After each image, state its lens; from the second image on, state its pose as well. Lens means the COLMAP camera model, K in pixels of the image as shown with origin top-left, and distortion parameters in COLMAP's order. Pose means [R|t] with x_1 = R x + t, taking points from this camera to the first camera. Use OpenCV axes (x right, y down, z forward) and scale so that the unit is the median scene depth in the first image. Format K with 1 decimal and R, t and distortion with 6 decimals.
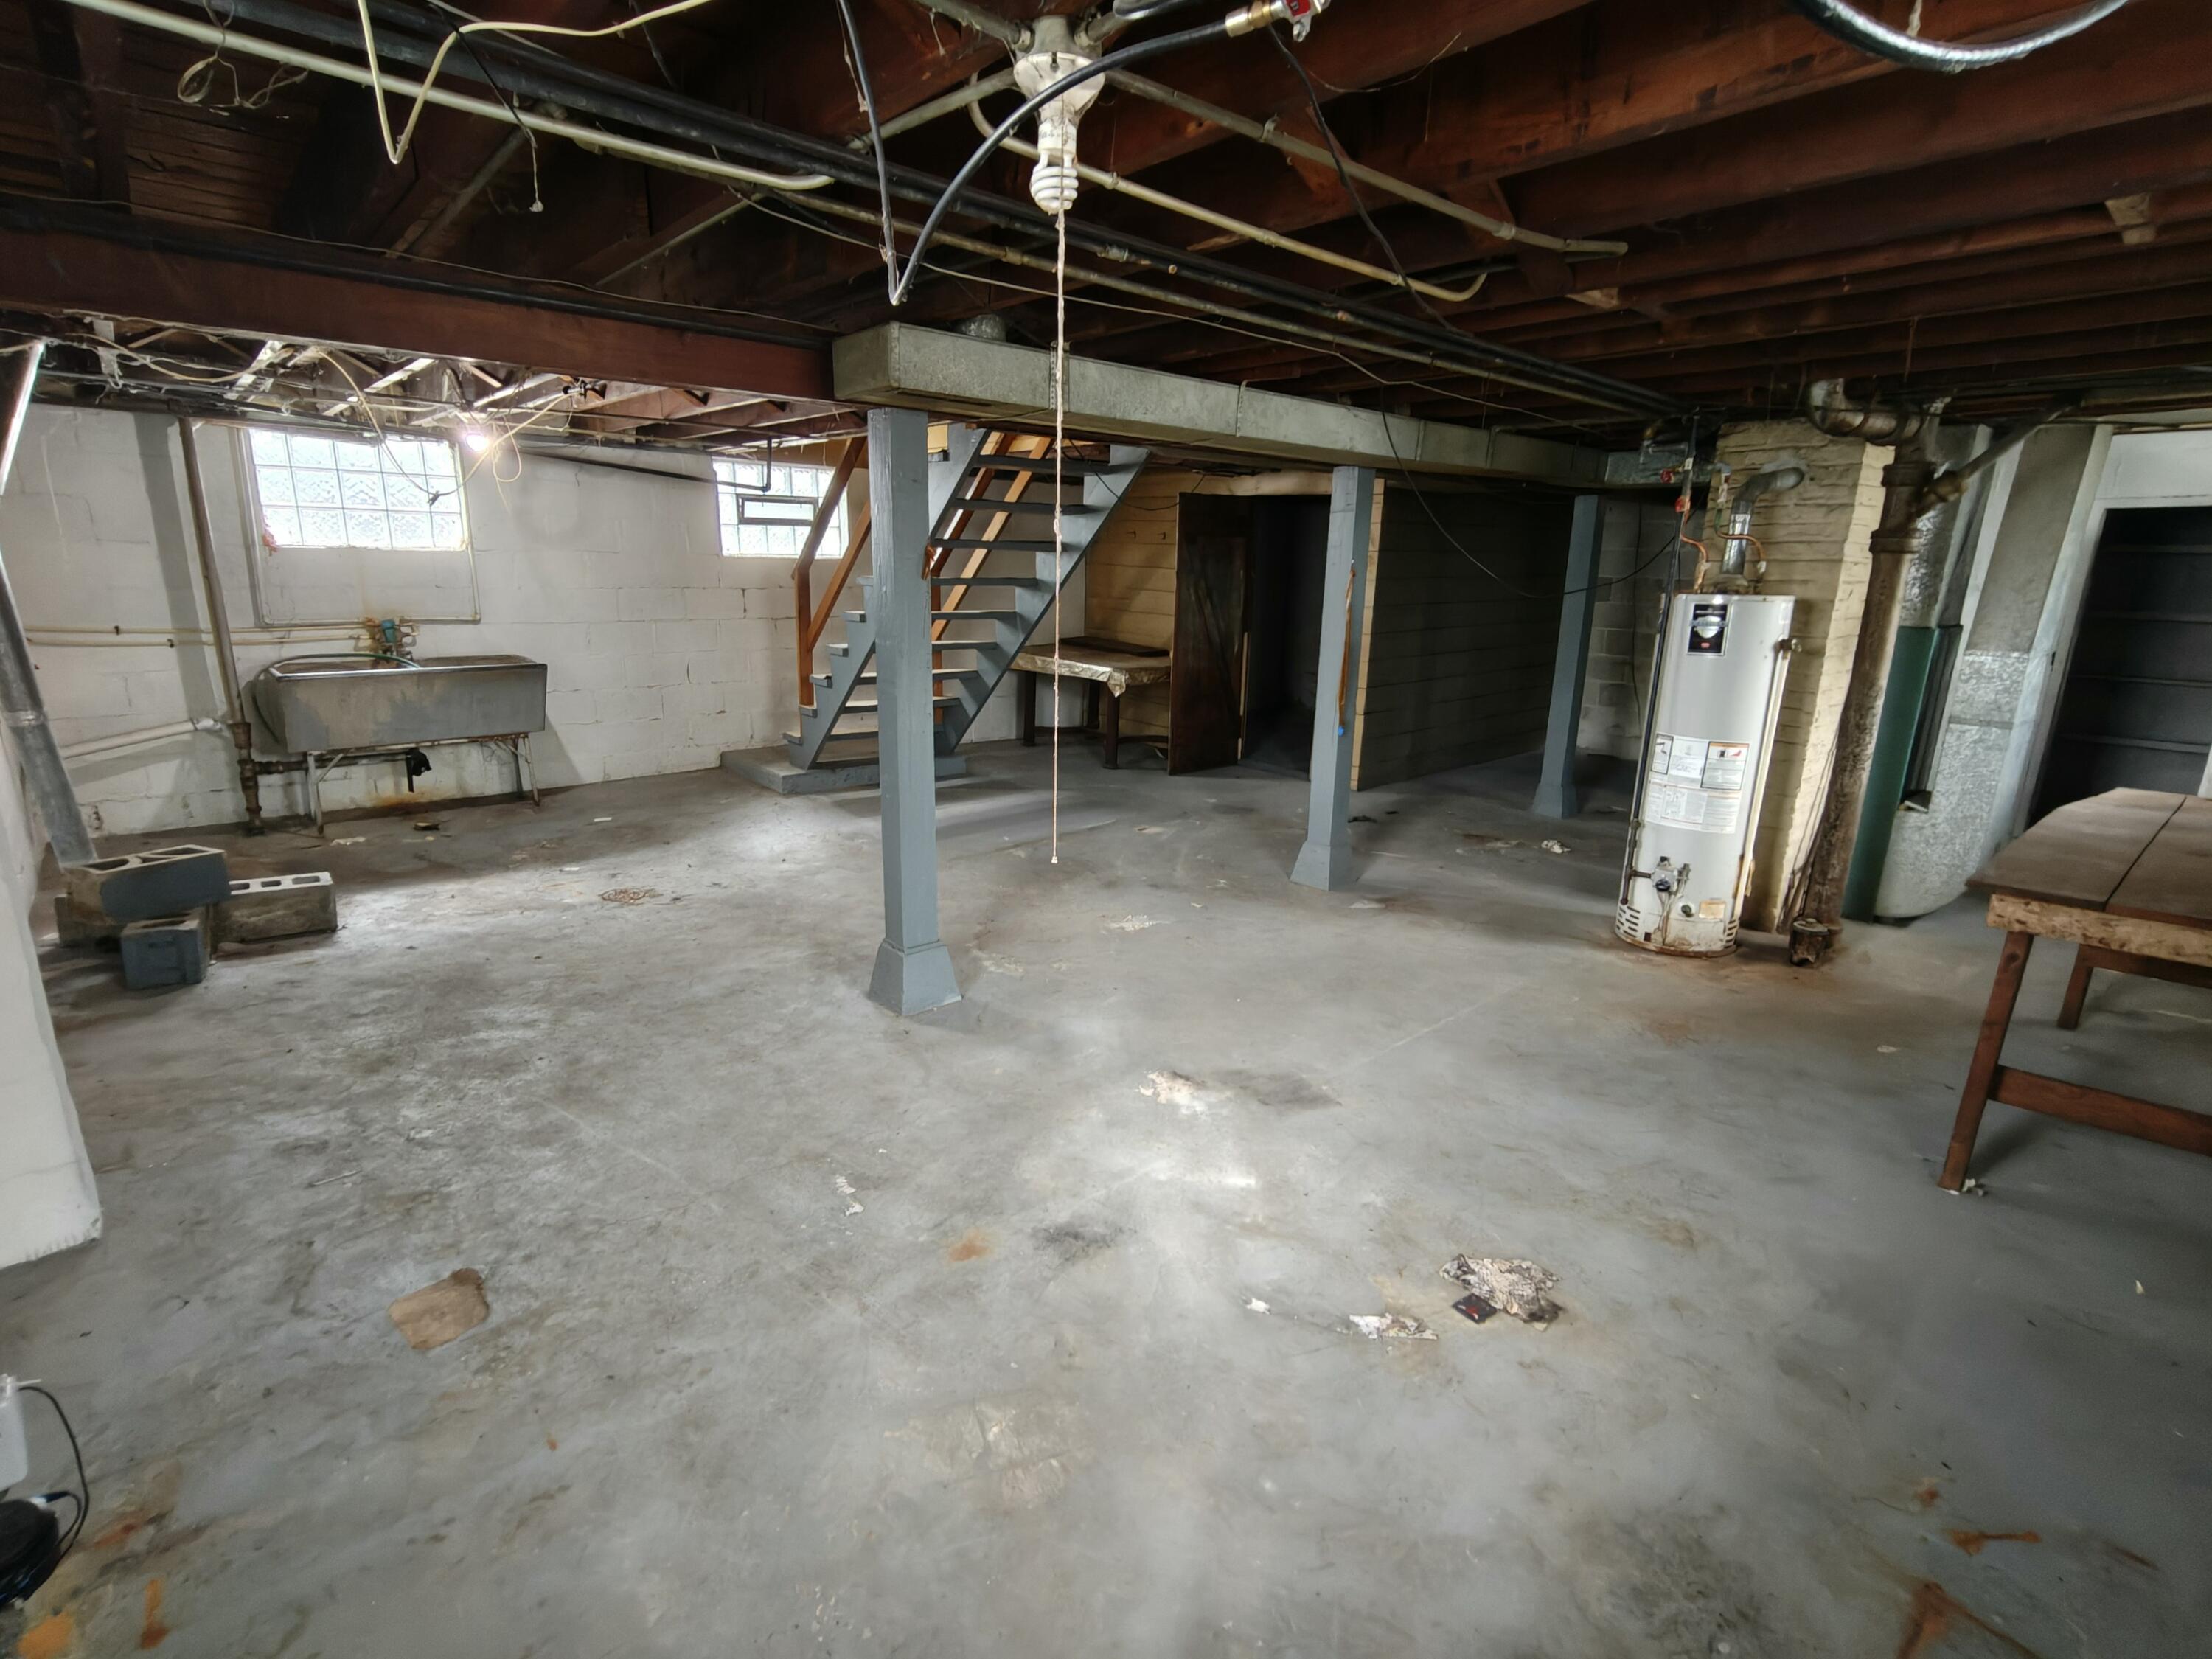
lens RADIAL K [[1045.3, 0, 1103.6], [0, 1045.3, 834.3], [0, 0, 1]] dist [0.001065, 0.002601]
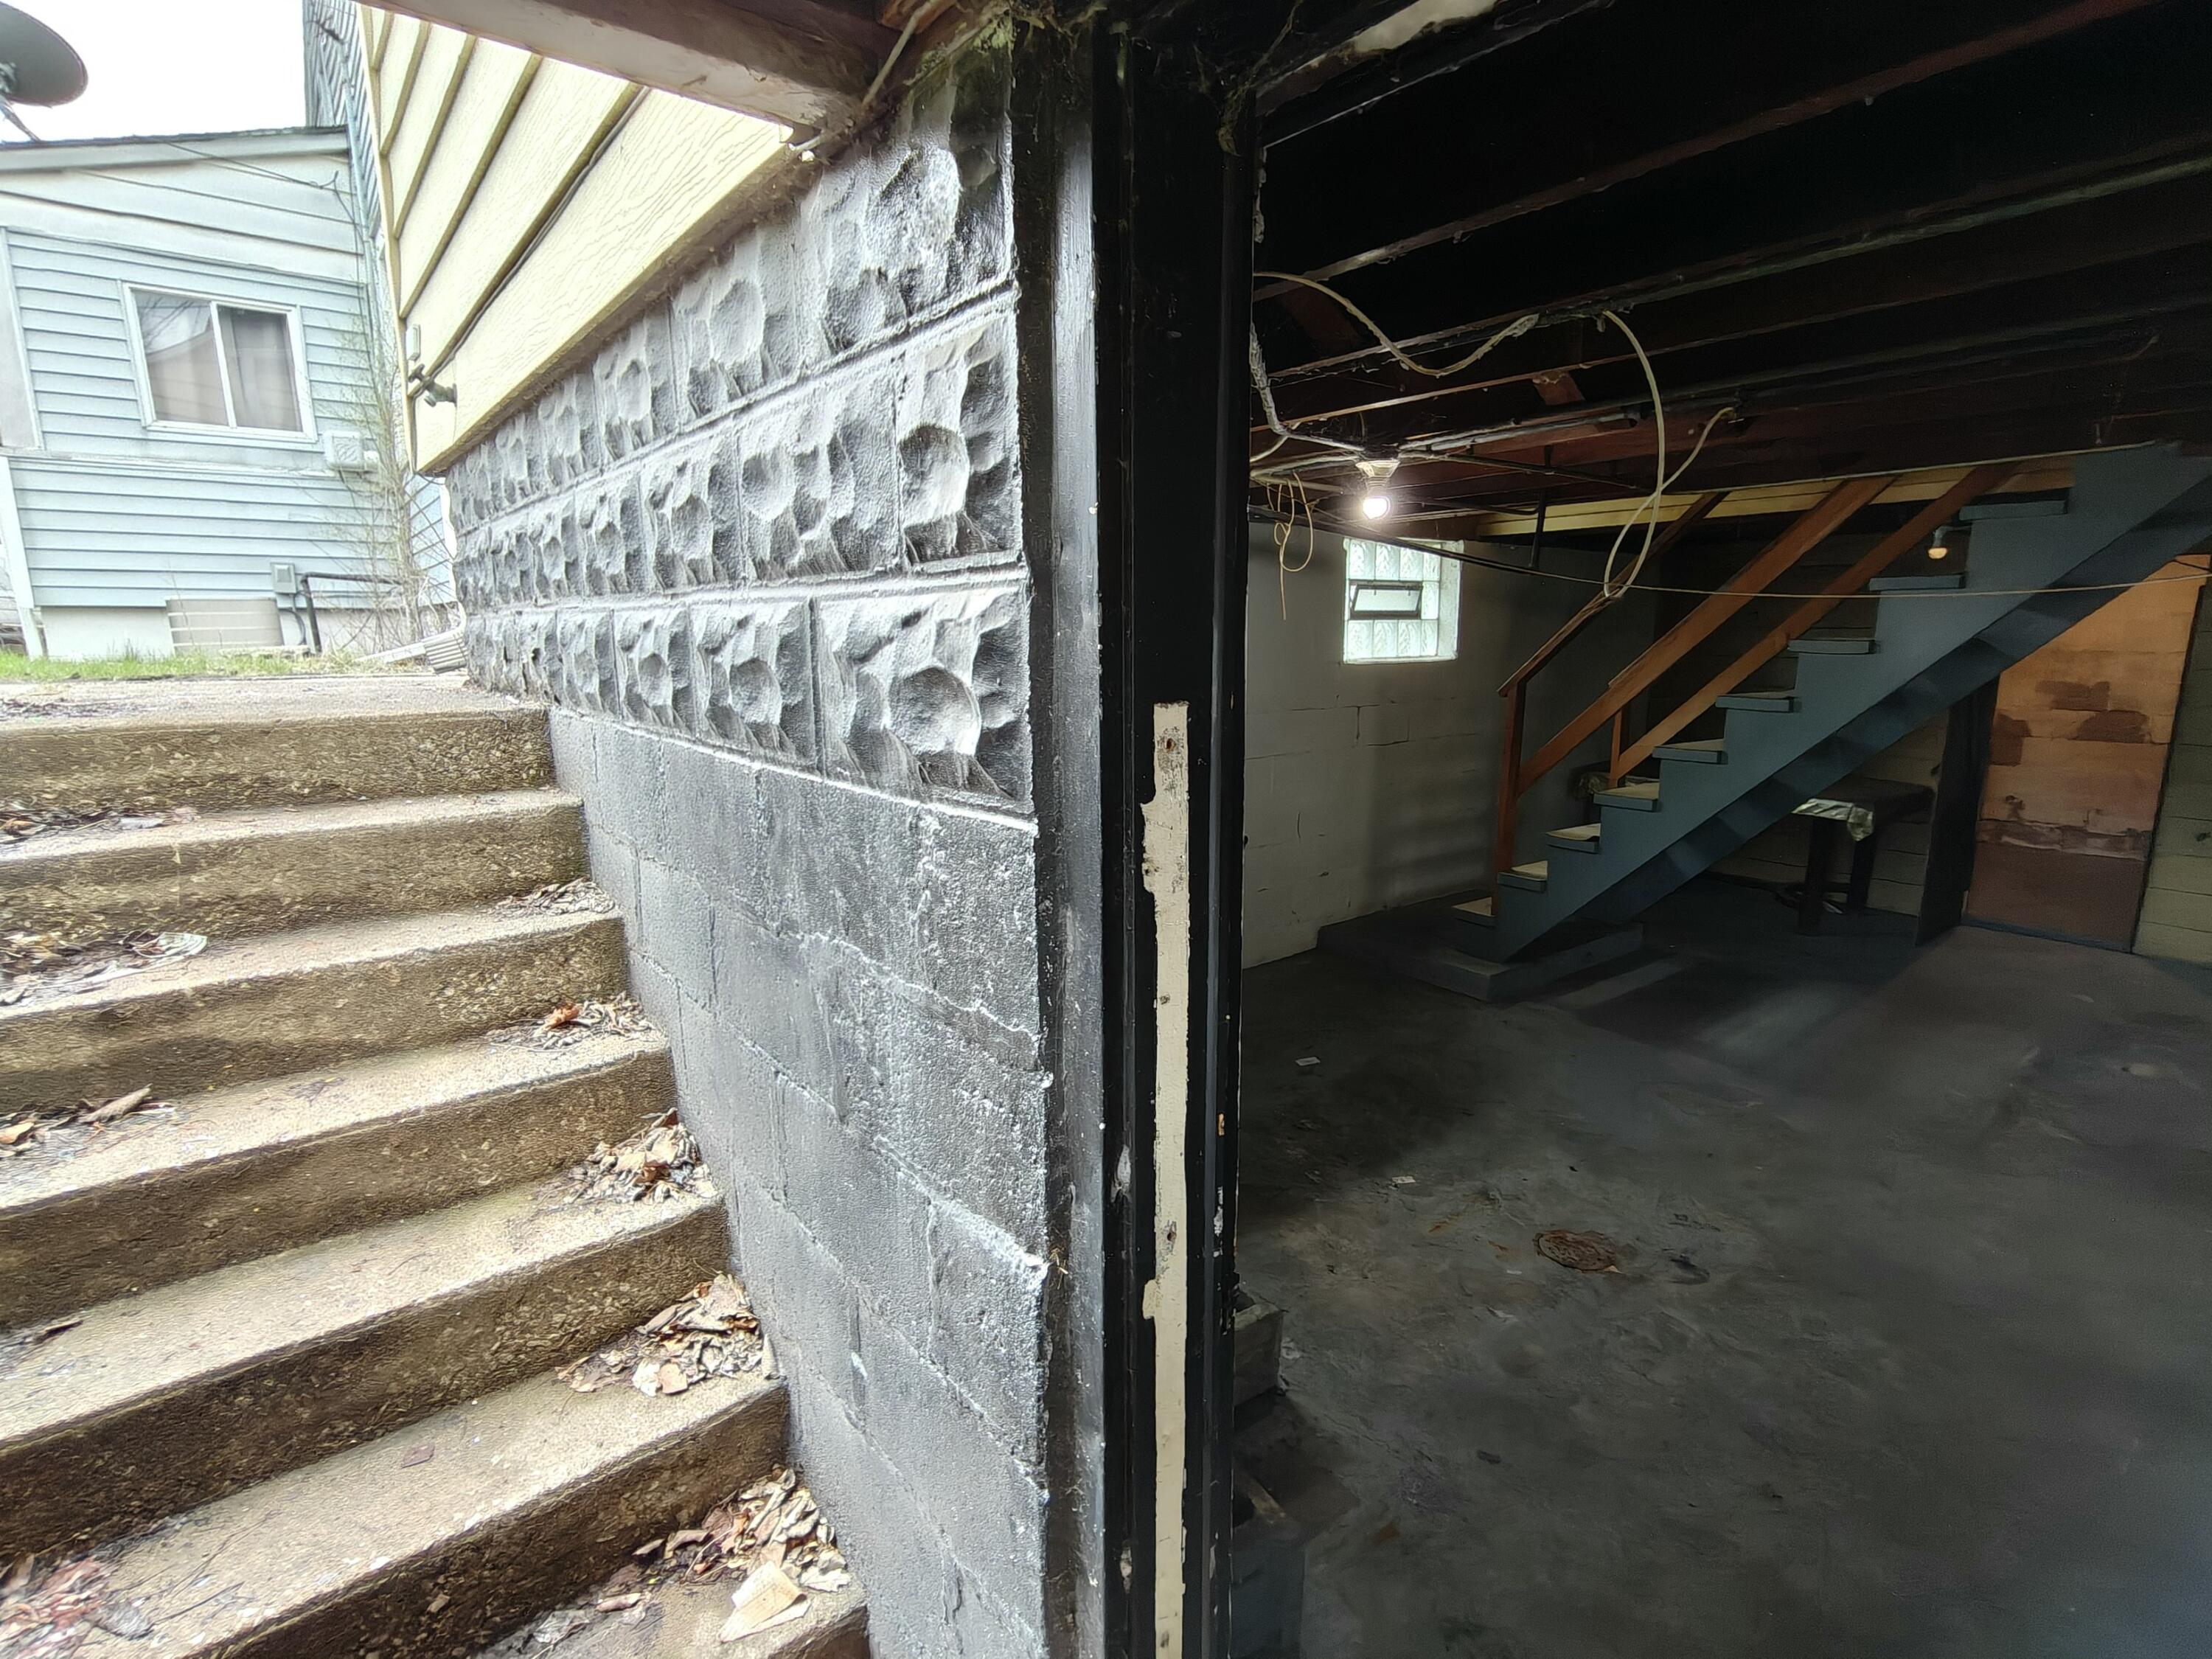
lens RADIAL K [[1045.3, 0, 1106.4], [0, 1045.3, 834.4], [0, 0, 1]] dist [0.001065, 0.002601]
pose [[0.997662, -0.015652, -0.066518, -0.582223], [0.011352, 0.997850, -0.064544, -0.122070], [0.067385, 0.063638, 0.995695, 0.320985]]
